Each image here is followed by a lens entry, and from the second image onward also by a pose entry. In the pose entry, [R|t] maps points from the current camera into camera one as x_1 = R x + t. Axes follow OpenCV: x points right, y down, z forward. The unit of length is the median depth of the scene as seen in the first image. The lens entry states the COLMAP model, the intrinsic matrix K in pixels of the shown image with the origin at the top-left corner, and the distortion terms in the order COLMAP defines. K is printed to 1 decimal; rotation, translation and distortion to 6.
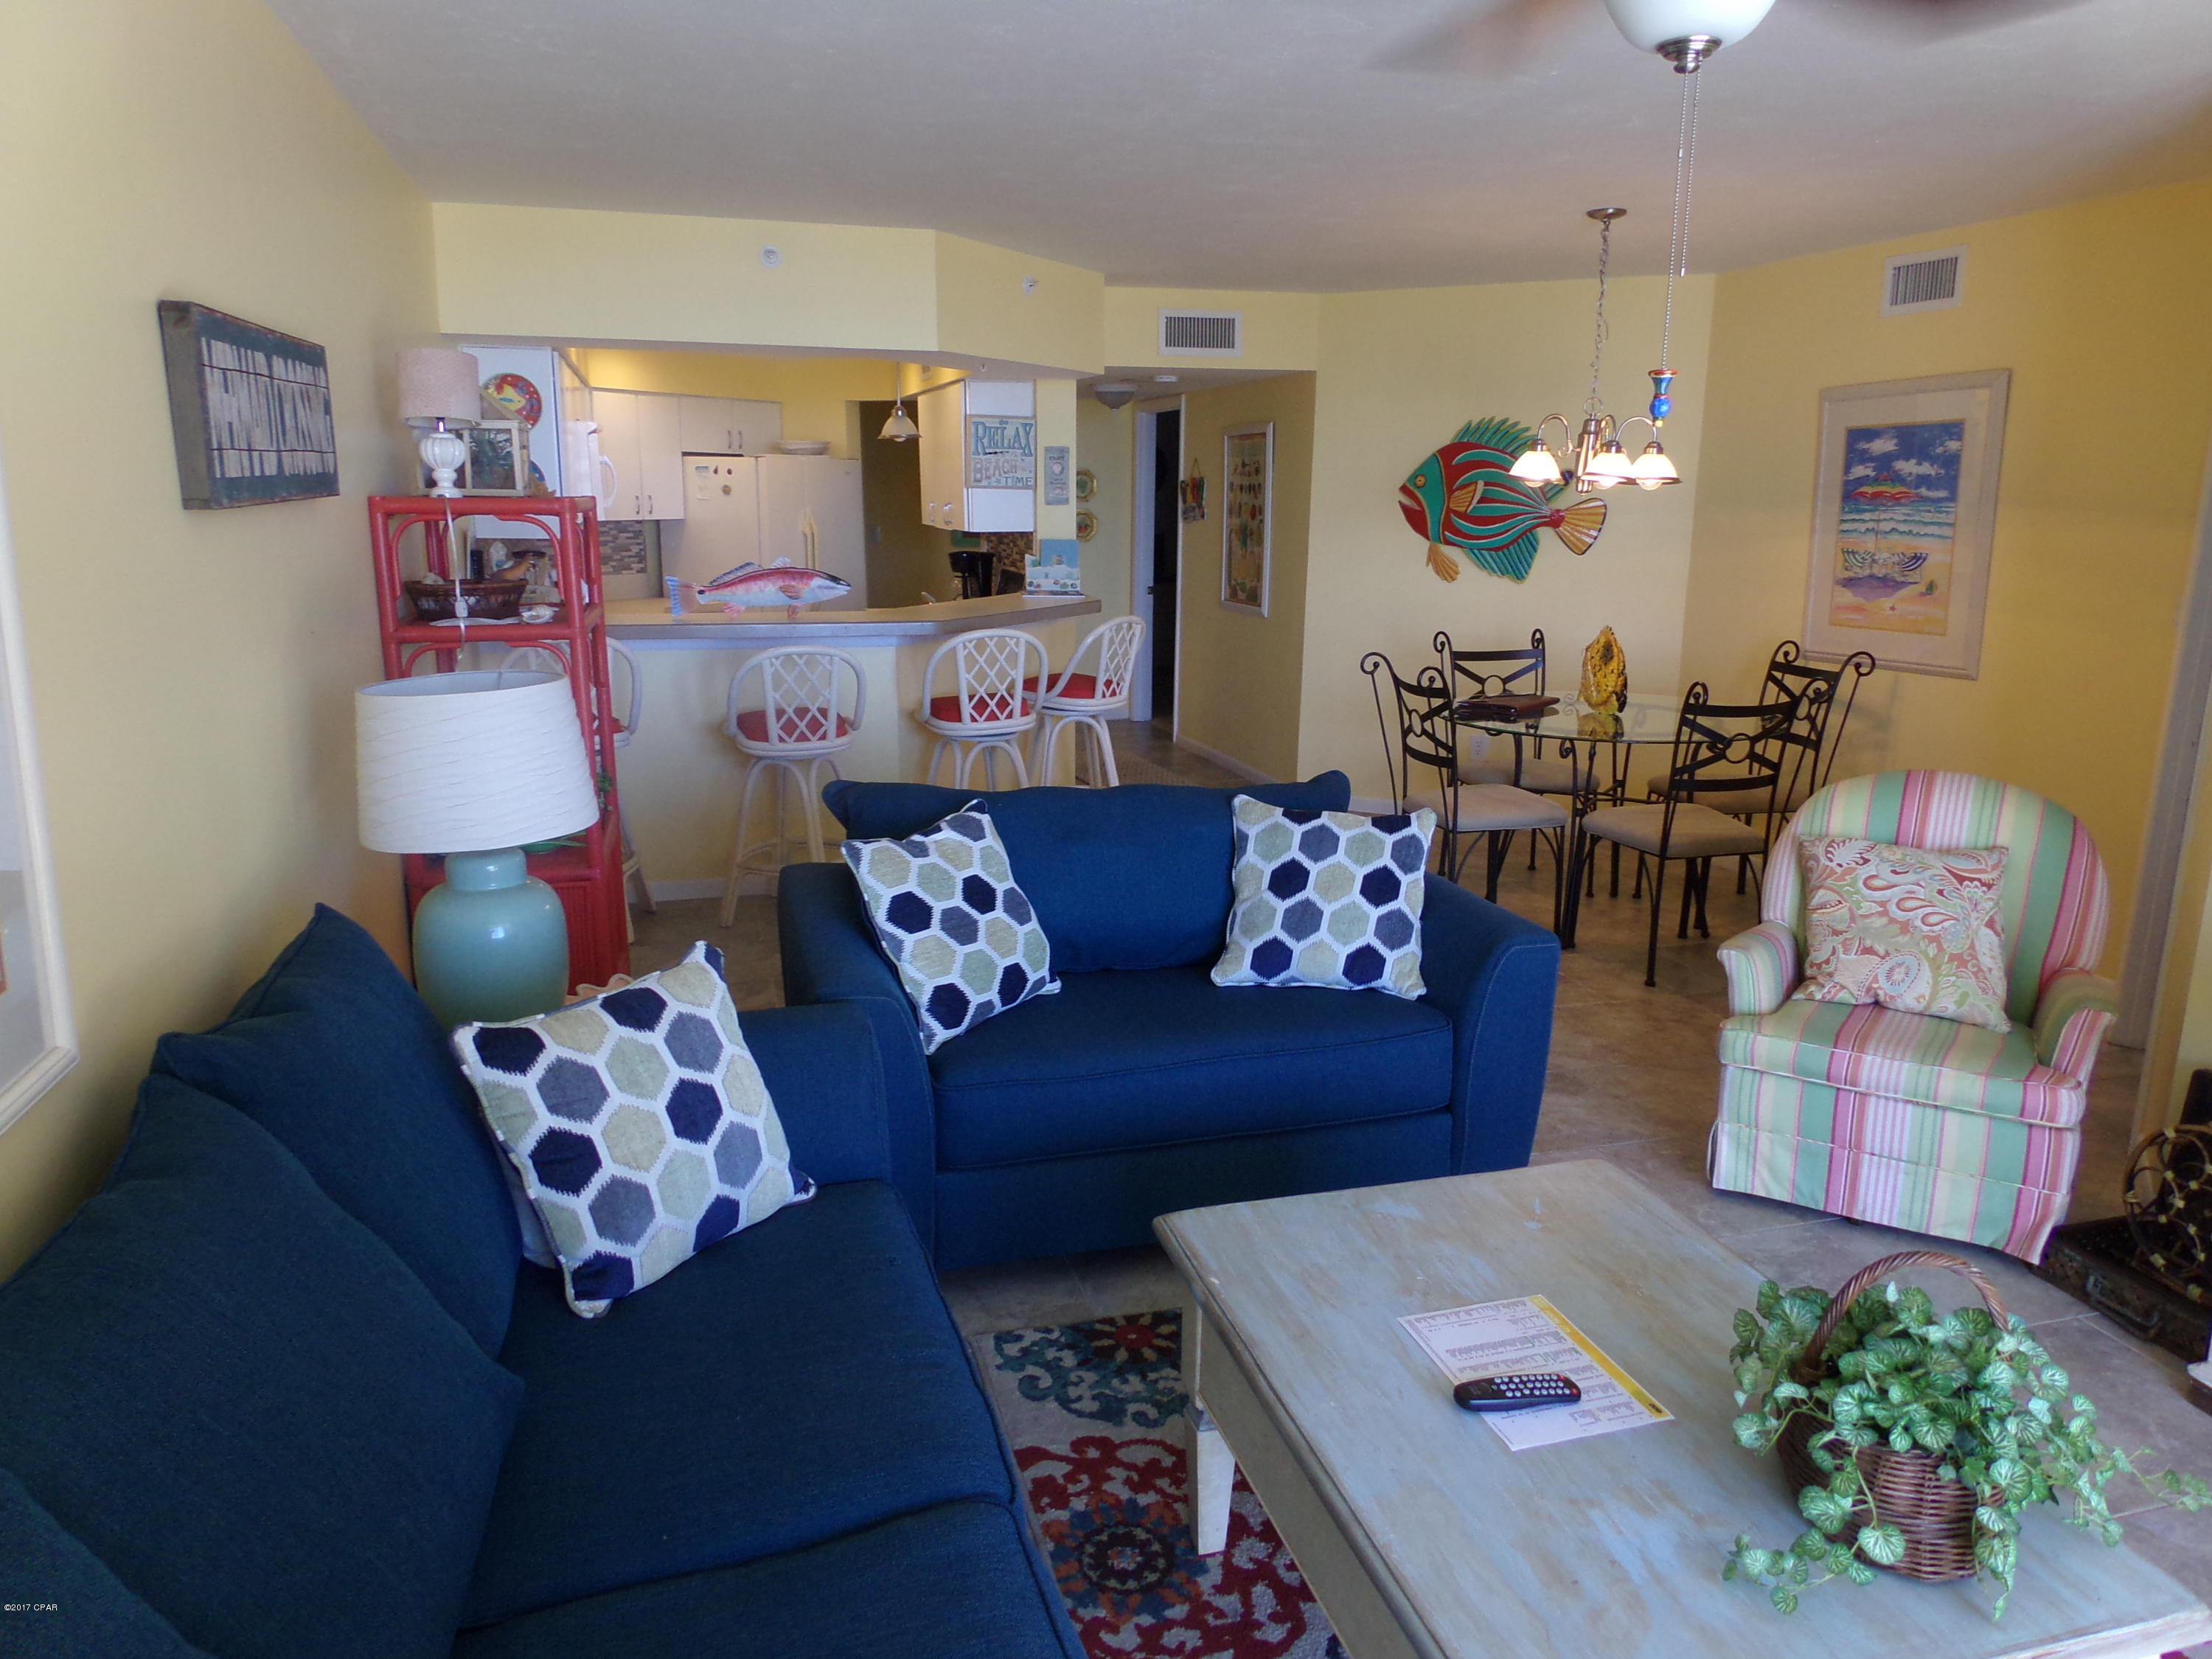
lens RADIAL K [[1488.6, 0, 1117.8], [0, 1488.6, 838.3], [0, 0, 1]] dist [0.050196, -0.073659]
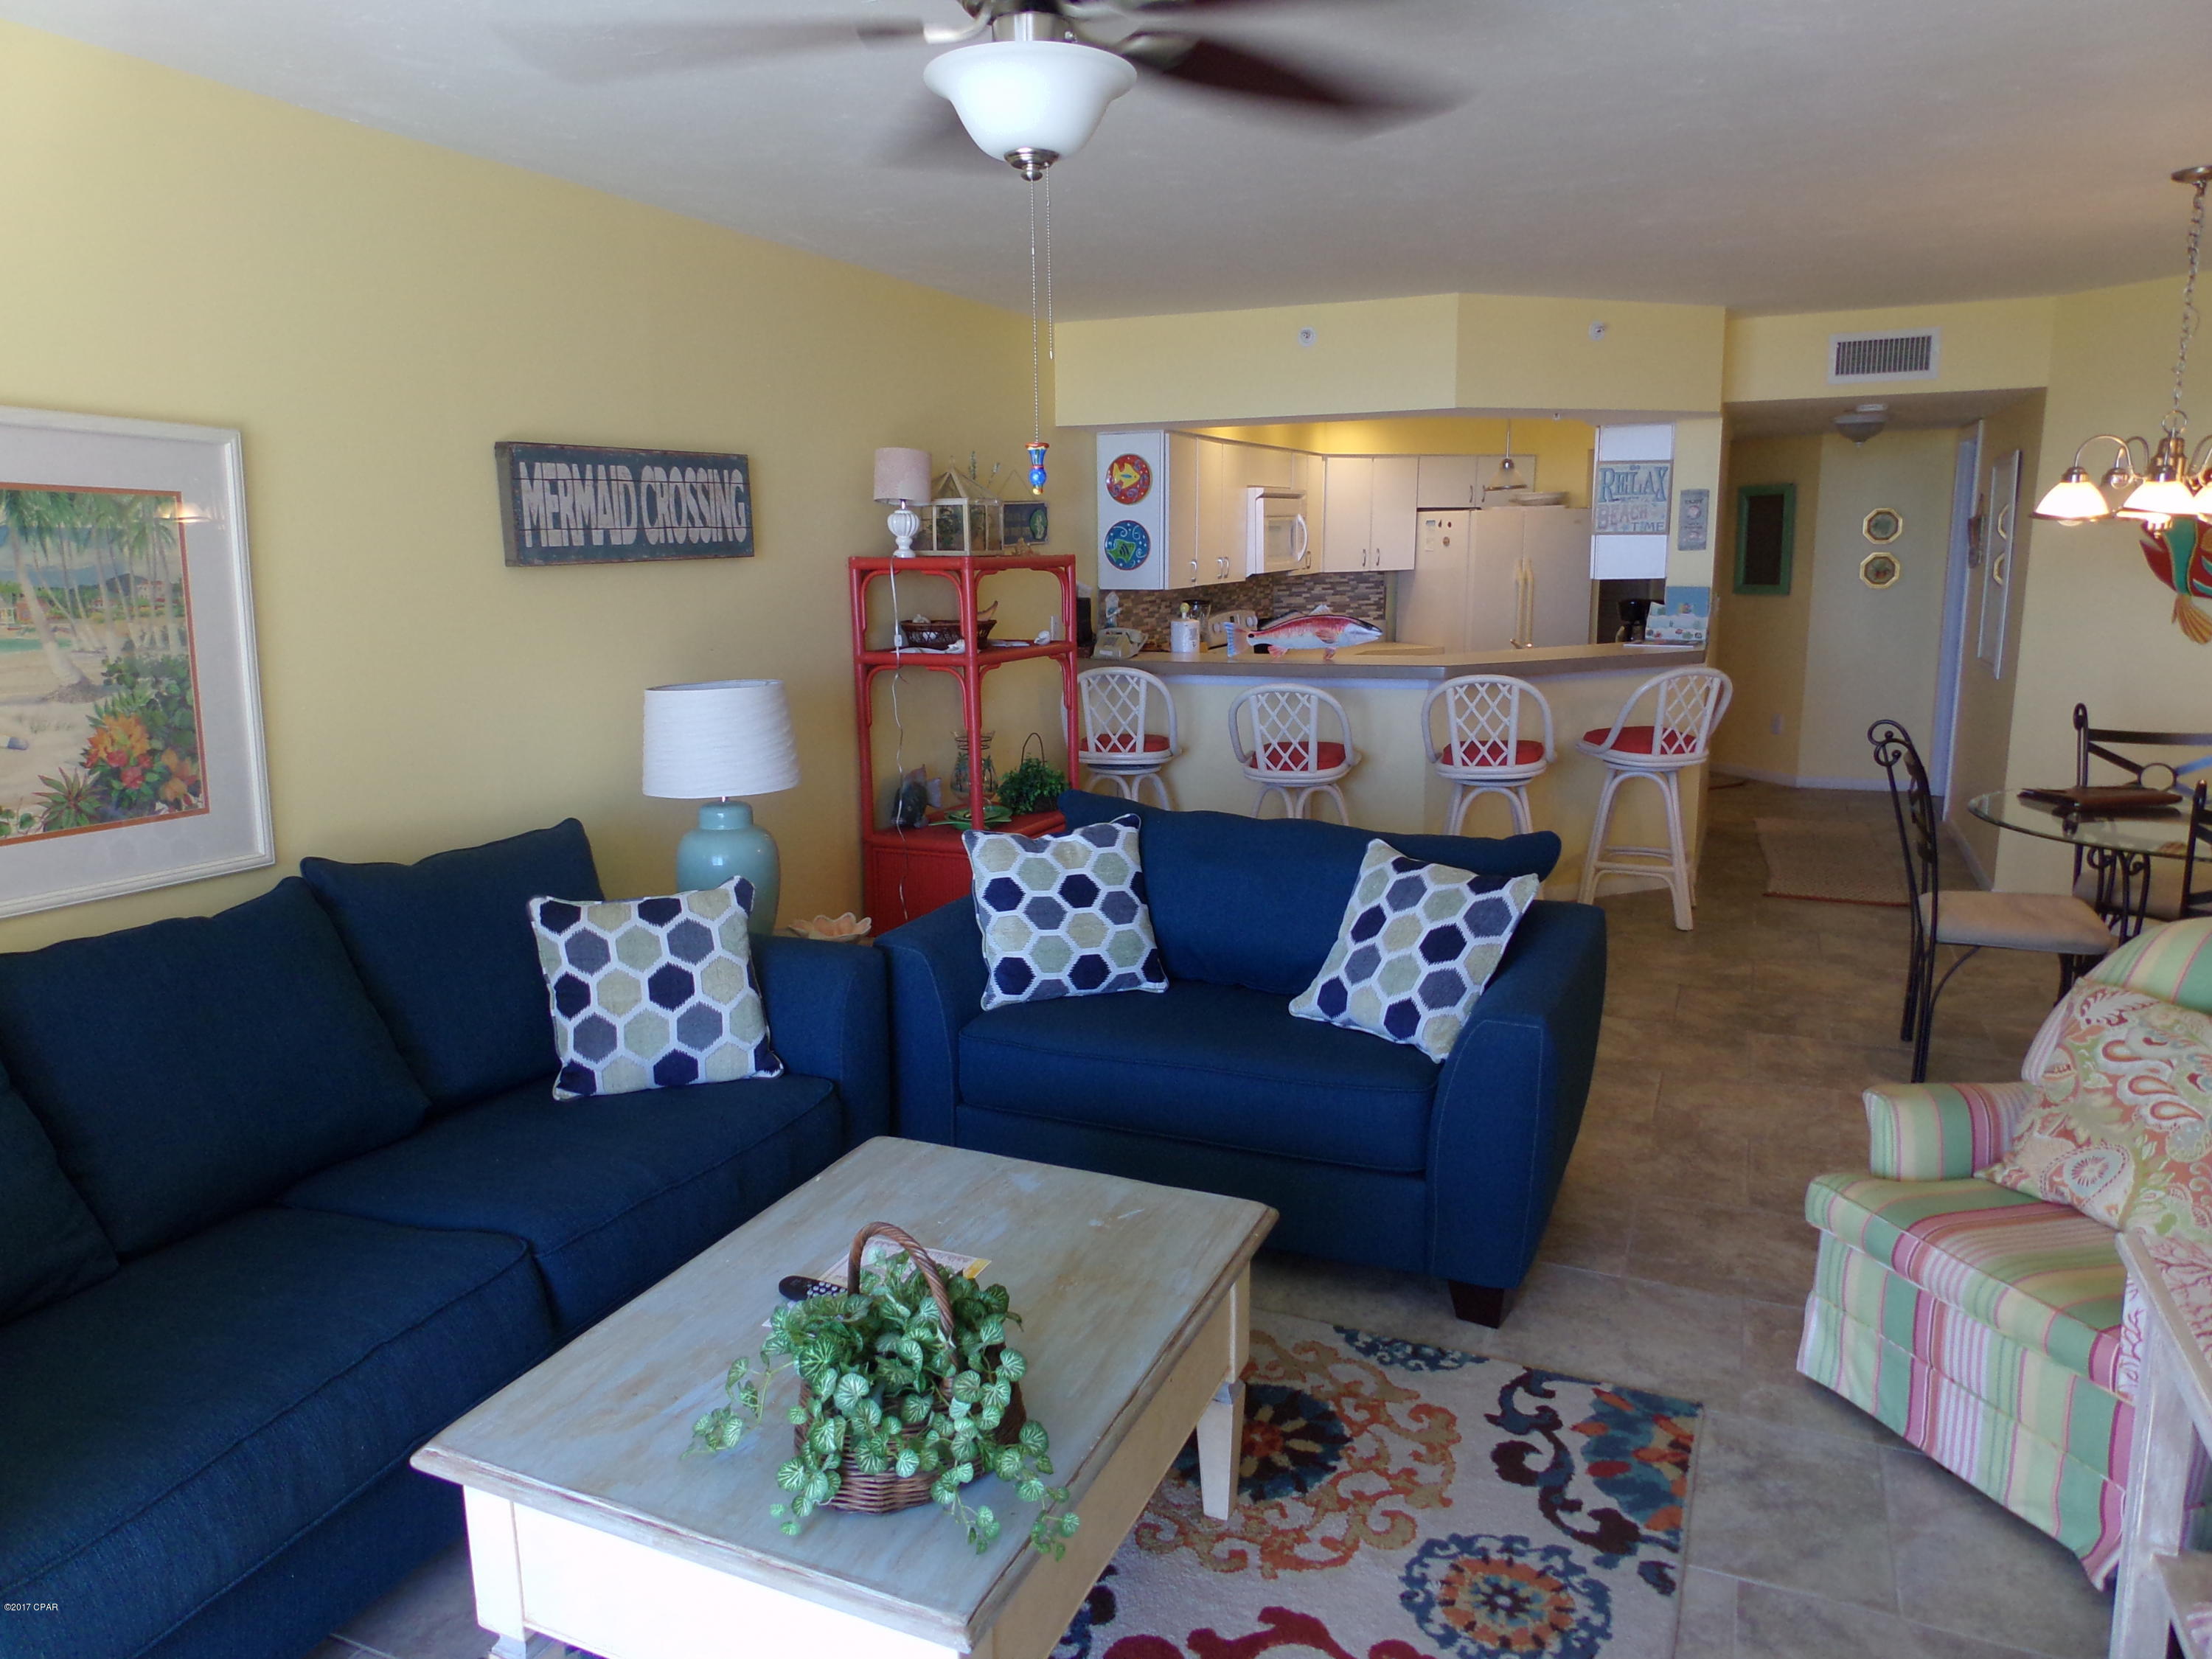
lens RADIAL K [[1488.6, 0, 1096.3], [0, 1488.6, 841.9], [0, 0, 1]] dist [0.050196, -0.073659]
pose [[0.761722, 0.110998, -0.638325, 0.393725], [-0.129177, 0.991454, 0.018255, -0.014166], [0.634896, 0.068552, 0.769550, 0.065117]]
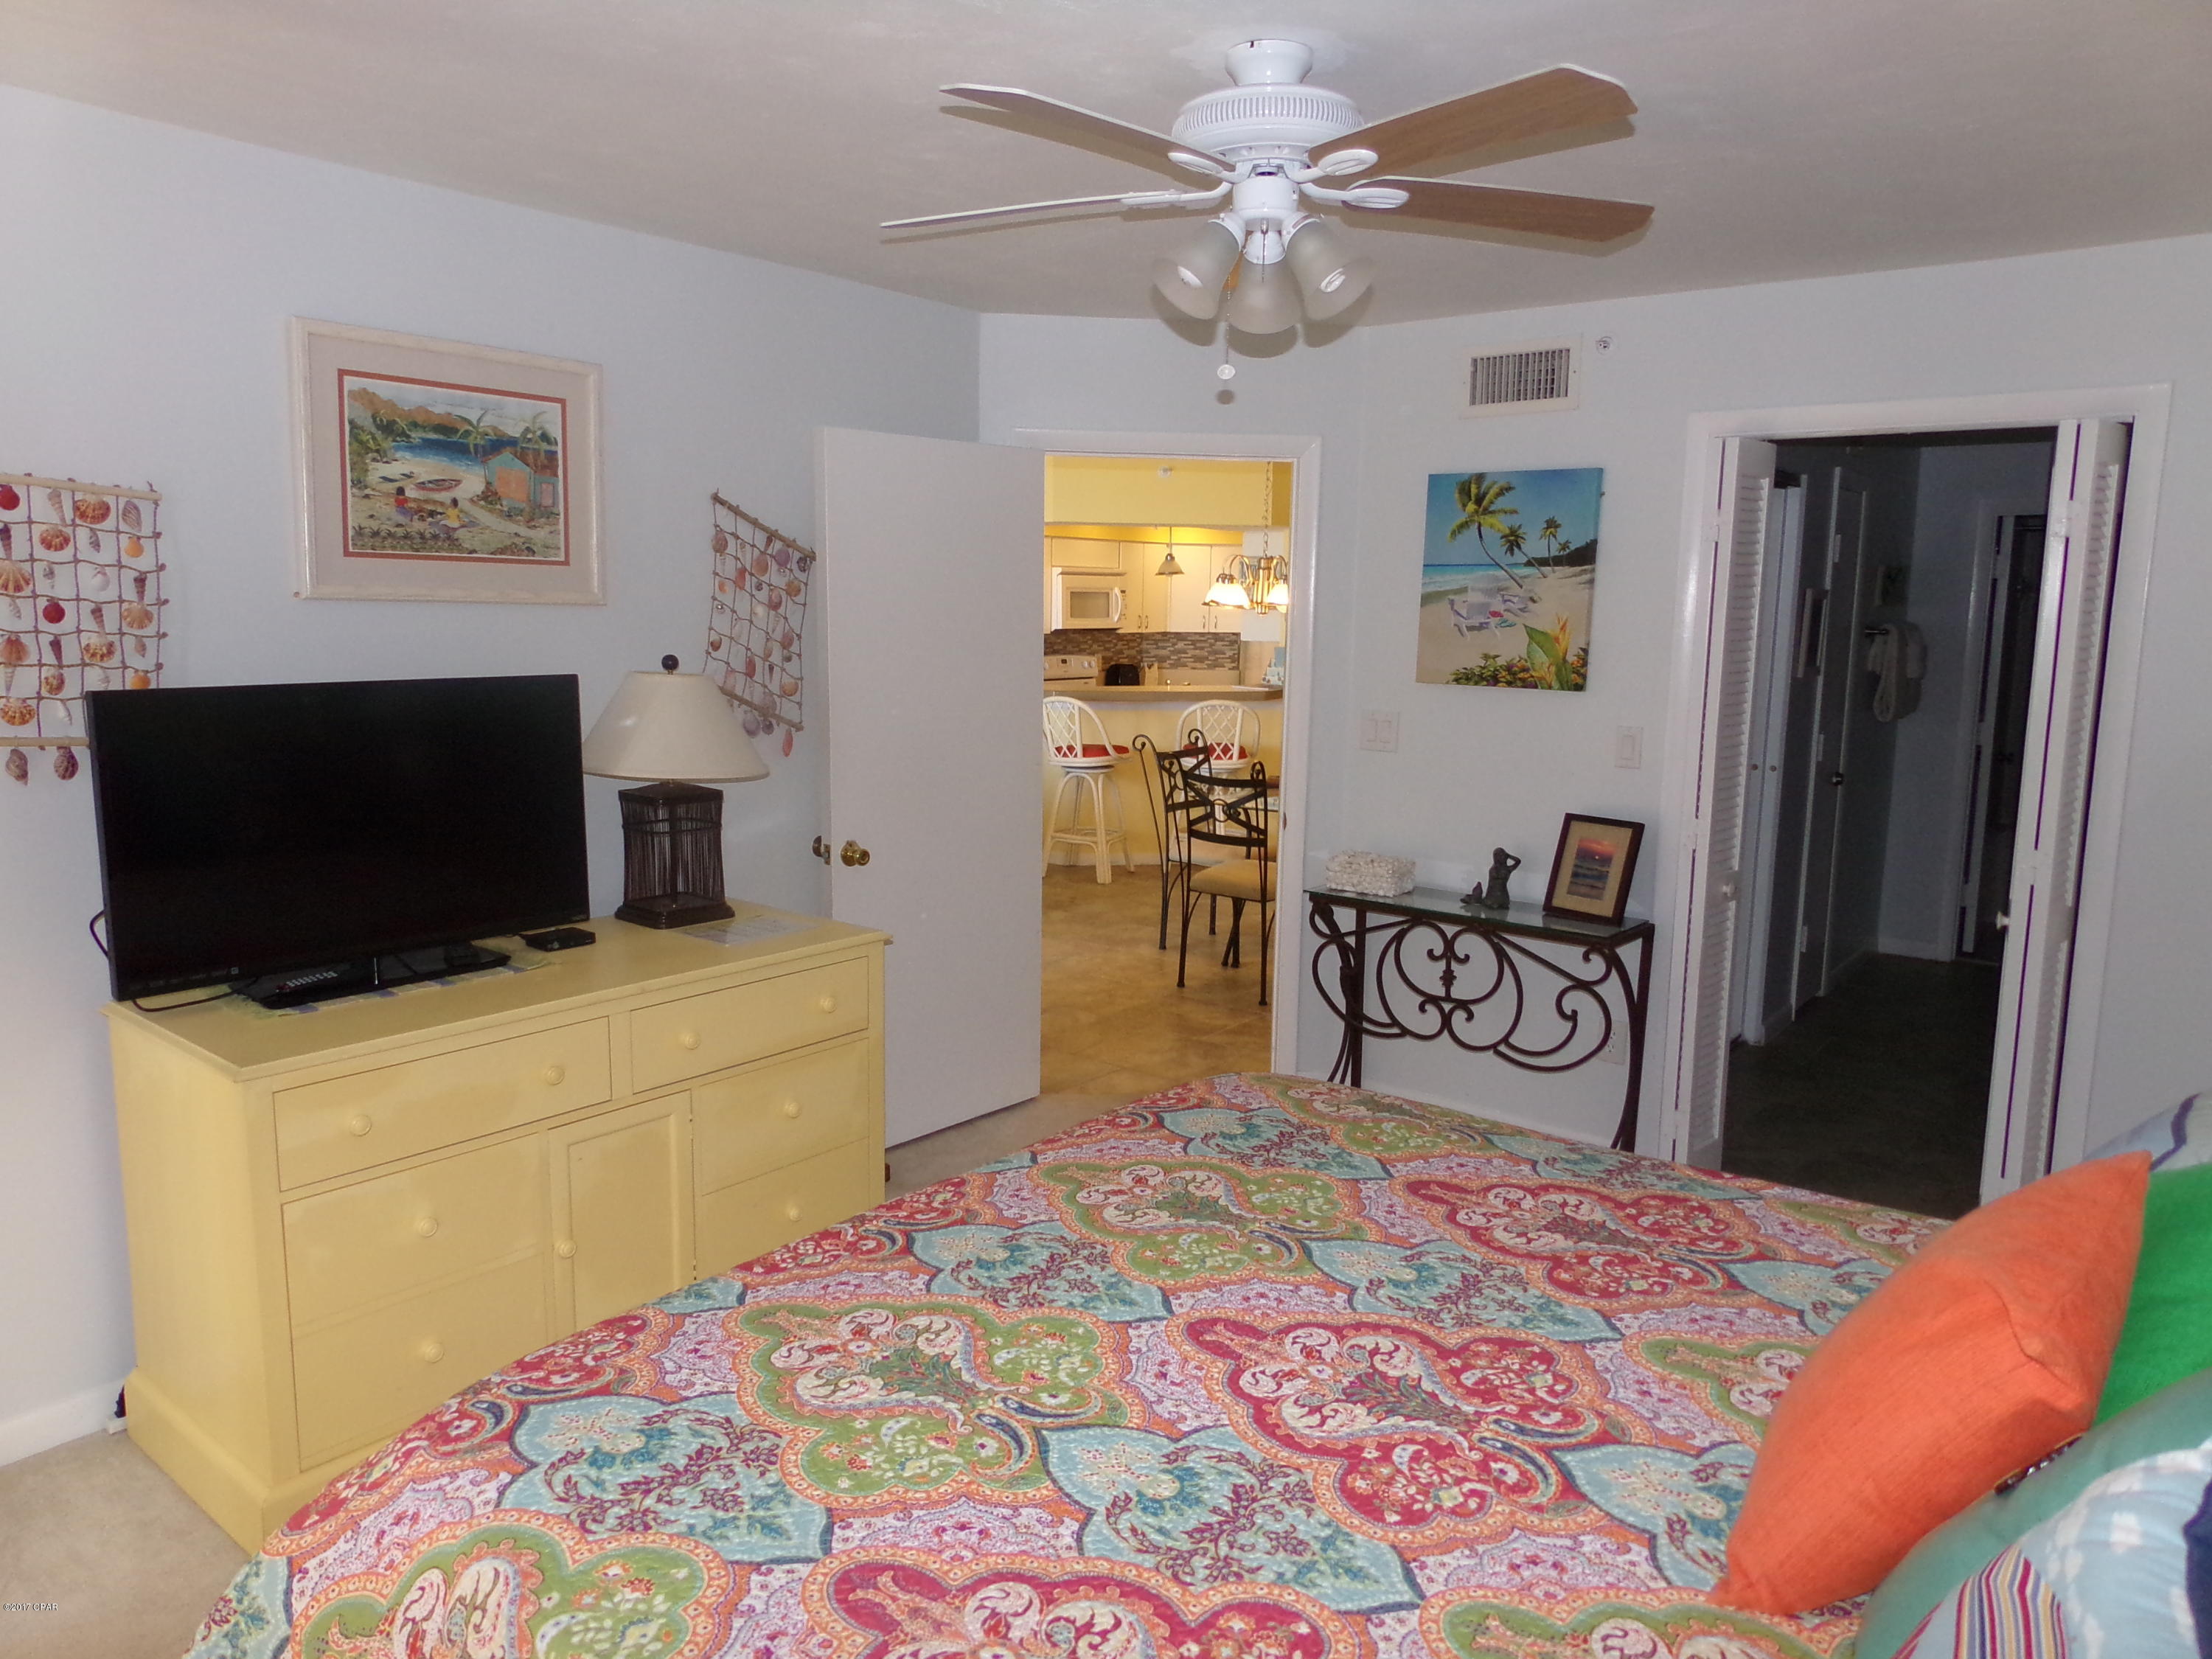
lens RADIAL K [[1488.6, 0, 1104.6], [0, 1488.6, 843.6], [0, 0, 1]] dist [0.050196, -0.073659]
pose [[0.576185, 0.133953, -0.806267, 1.258598], [-0.200118, 0.979573, 0.019735, -0.033961], [0.792441, 0.149978, 0.591222, 0.162319]]
